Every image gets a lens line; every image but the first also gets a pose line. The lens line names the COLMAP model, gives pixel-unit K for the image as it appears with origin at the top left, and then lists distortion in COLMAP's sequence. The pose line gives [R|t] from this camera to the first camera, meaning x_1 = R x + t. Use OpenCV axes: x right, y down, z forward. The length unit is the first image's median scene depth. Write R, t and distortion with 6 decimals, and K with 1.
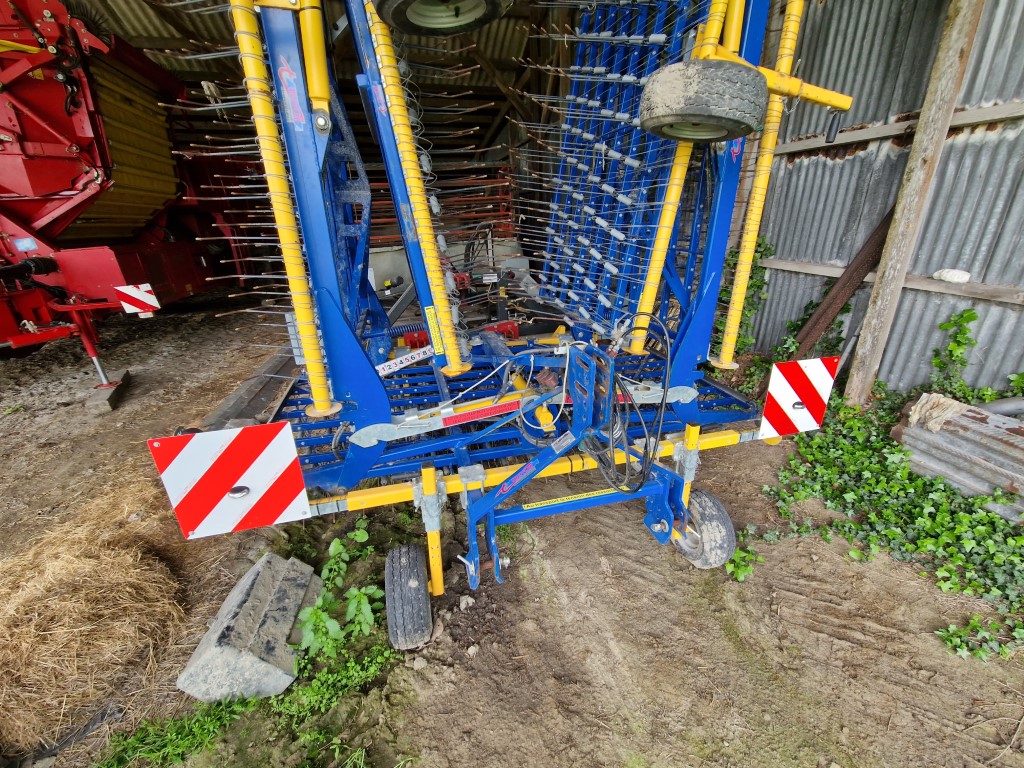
lens RADIAL K [[421.8, 0, 513.7], [0, 421.8, 376.8], [0, 0, 1]] dist [0.008778, -0.006896]
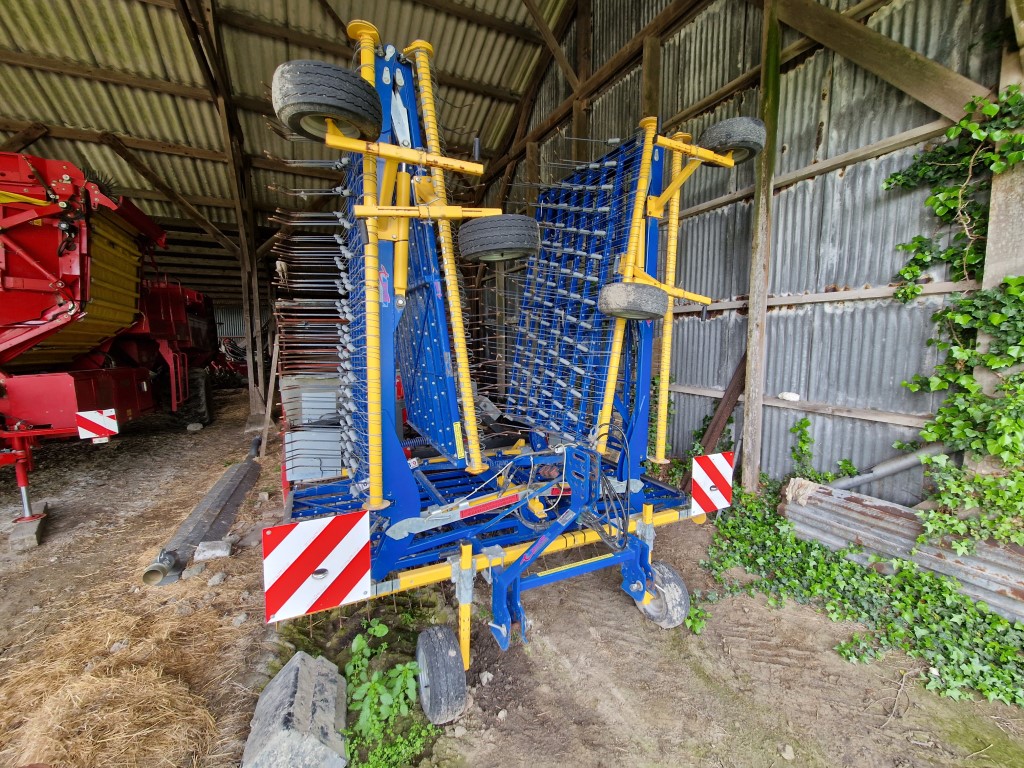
lens RADIAL K [[421.8, 0, 513.7], [0, 421.8, 376.8], [0, 0, 1]] dist [0.008778, -0.006896]
pose [[0.982007, 0.002036, 0.188833, -0.227201], [0.050669, 0.960436, -0.273852, 0.060042], [-0.181919, 0.278492, 0.943052, -0.282913]]
